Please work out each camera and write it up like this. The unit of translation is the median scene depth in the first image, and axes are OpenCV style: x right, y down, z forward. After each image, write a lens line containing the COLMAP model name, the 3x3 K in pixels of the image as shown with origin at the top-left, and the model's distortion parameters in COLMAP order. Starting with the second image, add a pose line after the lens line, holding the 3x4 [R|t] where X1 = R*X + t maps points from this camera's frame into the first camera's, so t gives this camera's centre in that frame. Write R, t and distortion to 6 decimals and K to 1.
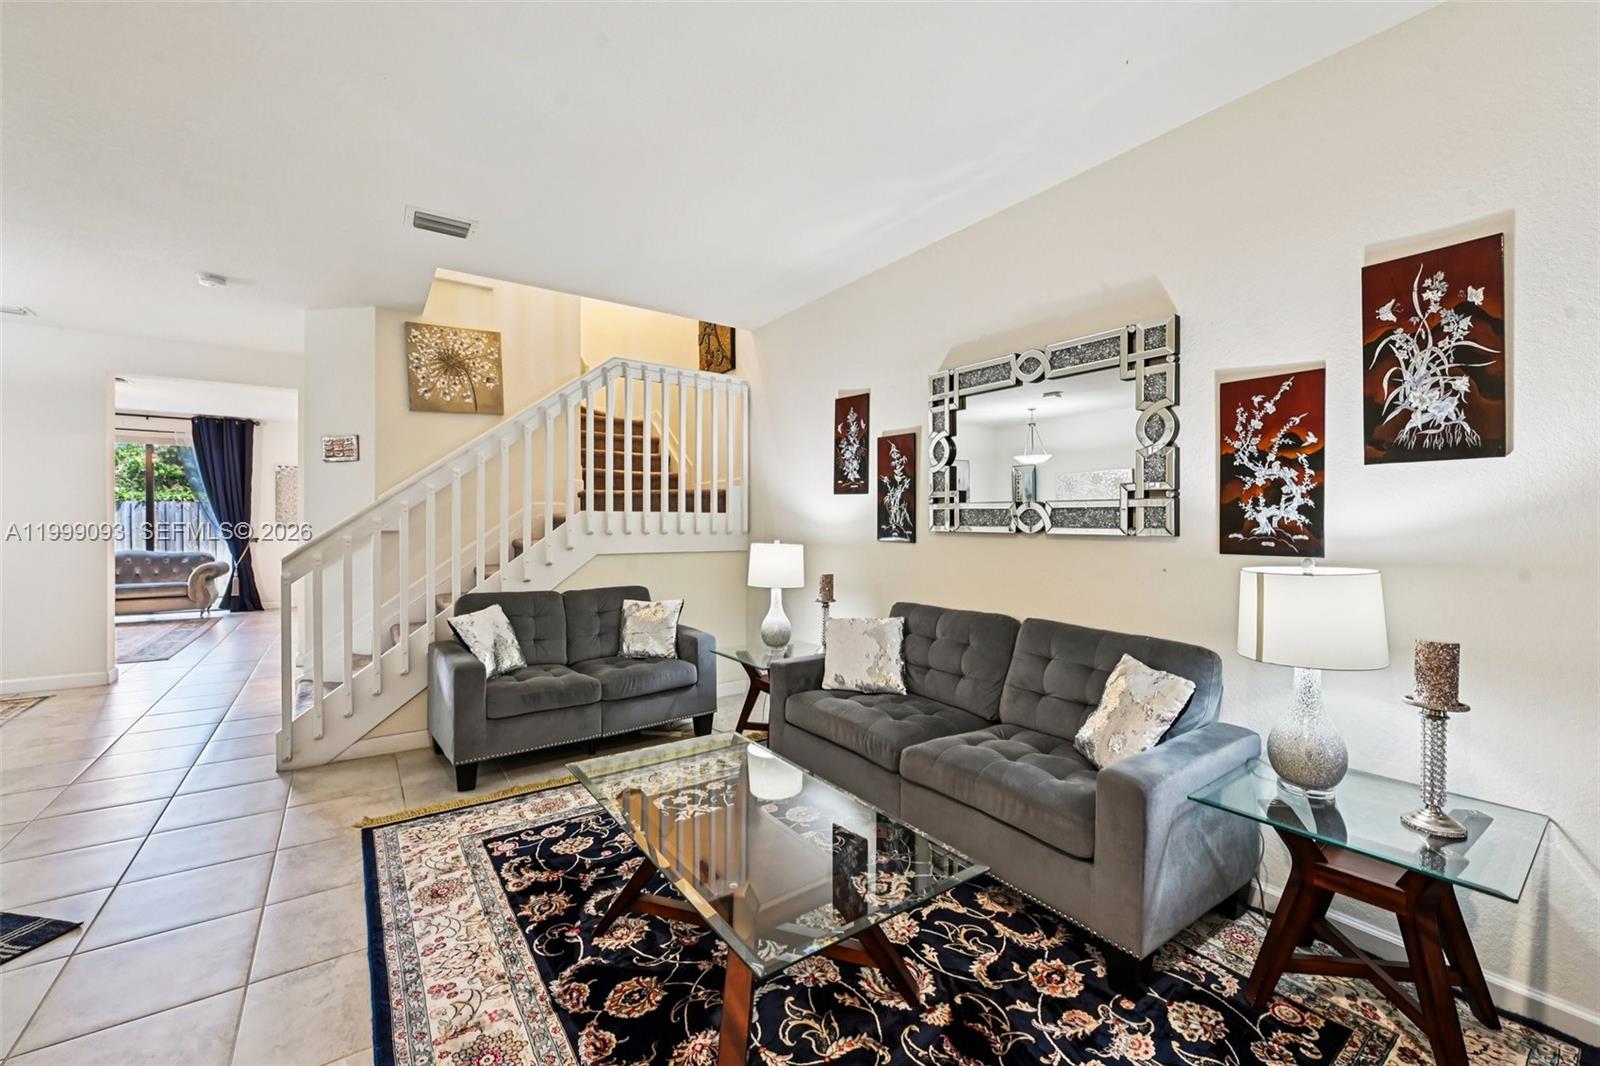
lens RADIAL K [[639.9, 0, 799.6], [0, 639.9, 524.1], [0, 0, 1]] dist [-0.007763, -0.000628]
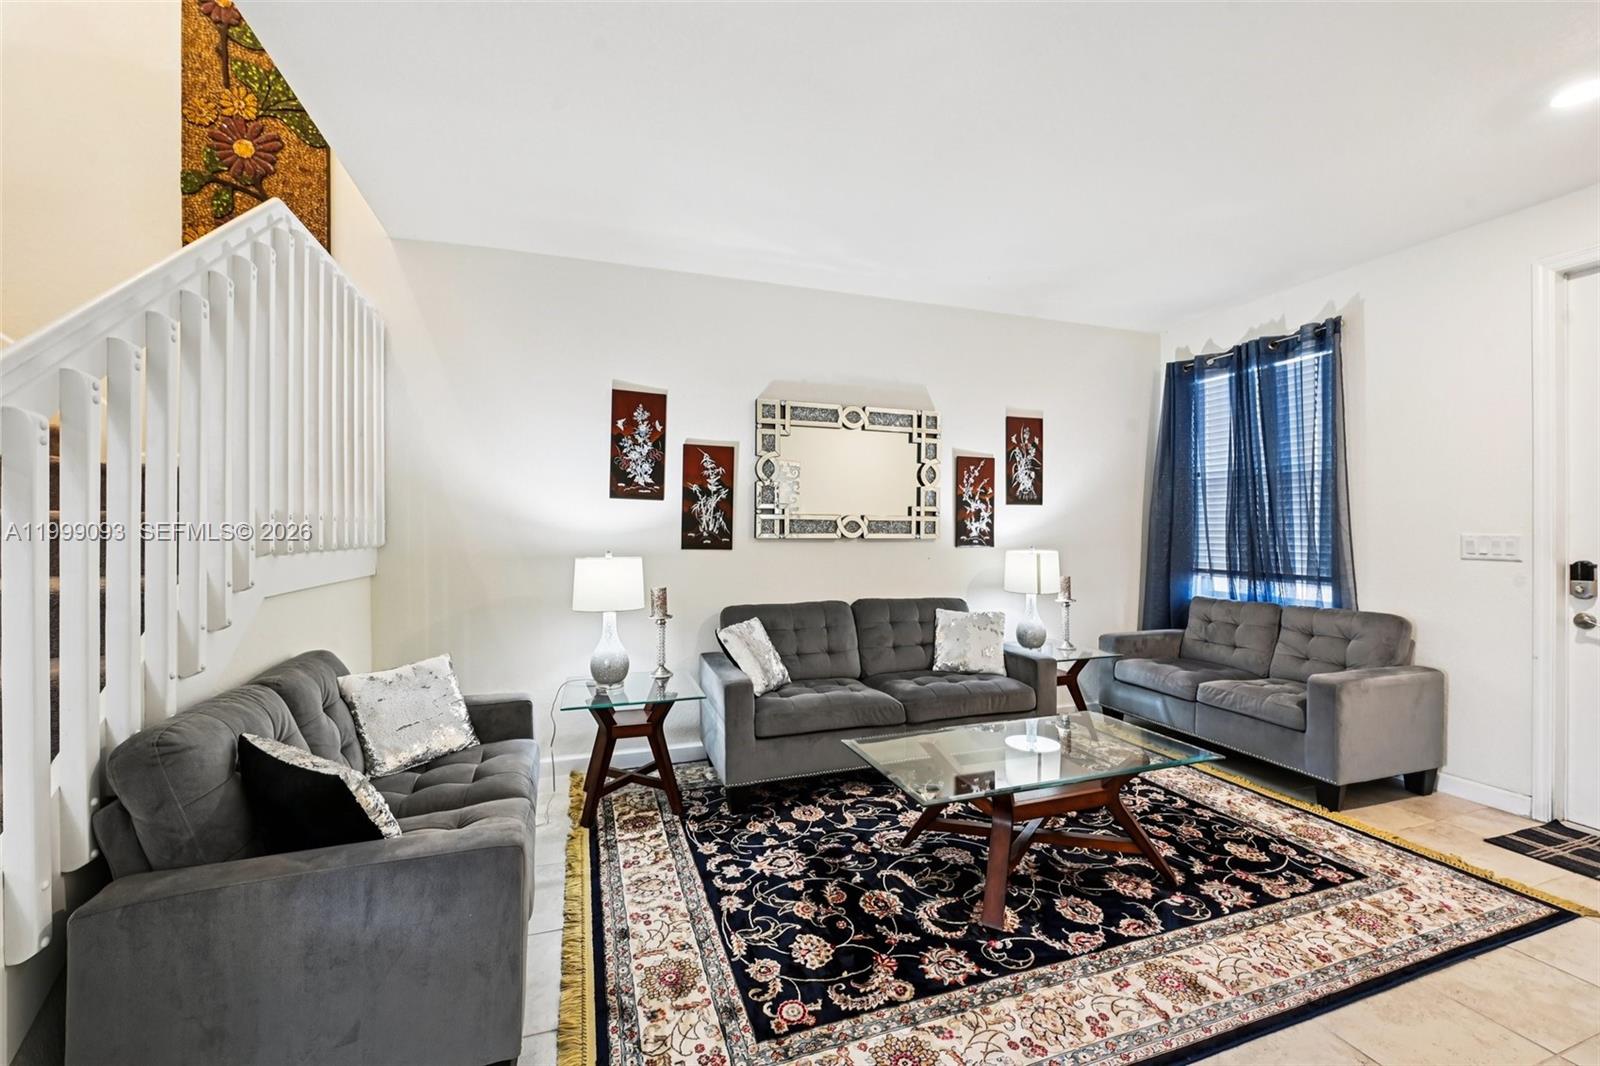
lens RADIAL K [[639.9, 0, 796.3], [0, 639.9, 527.8], [0, 0, 1]] dist [-0.007763, -0.000628]
pose [[0.284994, 0.001891, 0.958527, -1.153571], [0.002208, 0.999994, -0.002629, -0.005814], [-0.958527, 0.002866, 0.284988, 0.835544]]
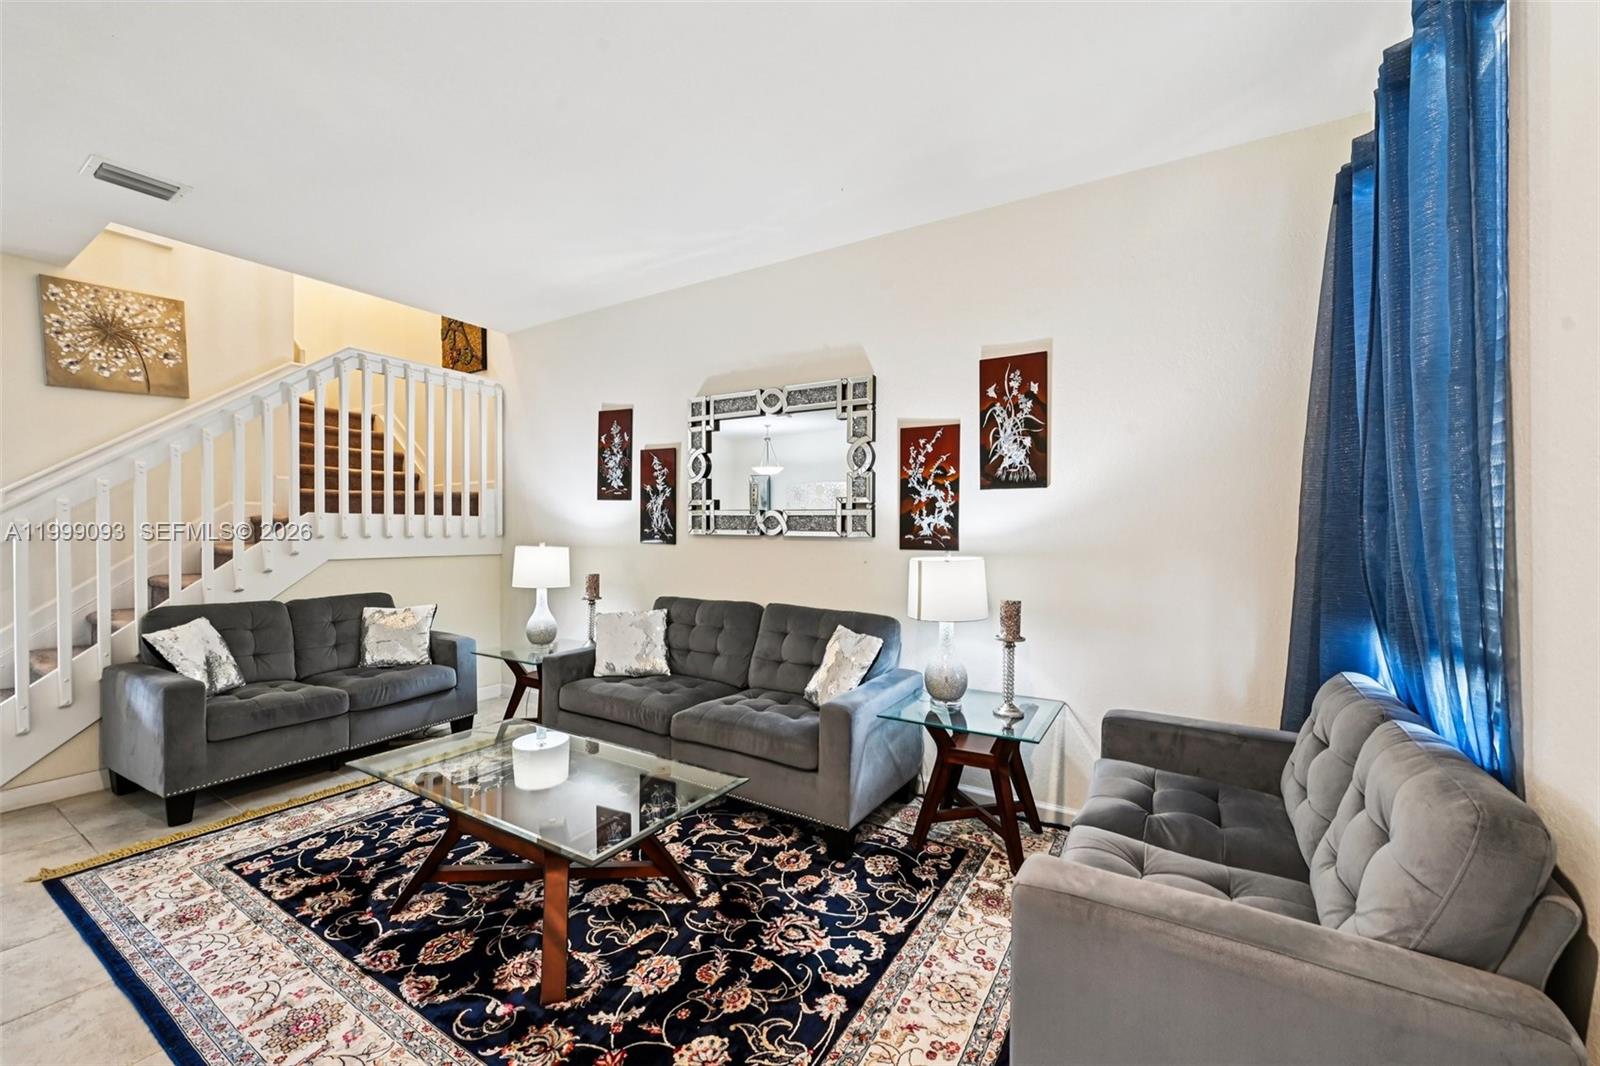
lens RADIAL K [[639.9, 0, 794.9], [0, 639.9, 531.8], [0, 0, 1]] dist [-0.007763, -0.000628]
pose [[0.922057, 0.000672, 0.387053, -0.090989], [-0.002540, 0.999987, 0.004315, 0.001971], [-0.387045, -0.004962, 0.922047, -0.191518]]
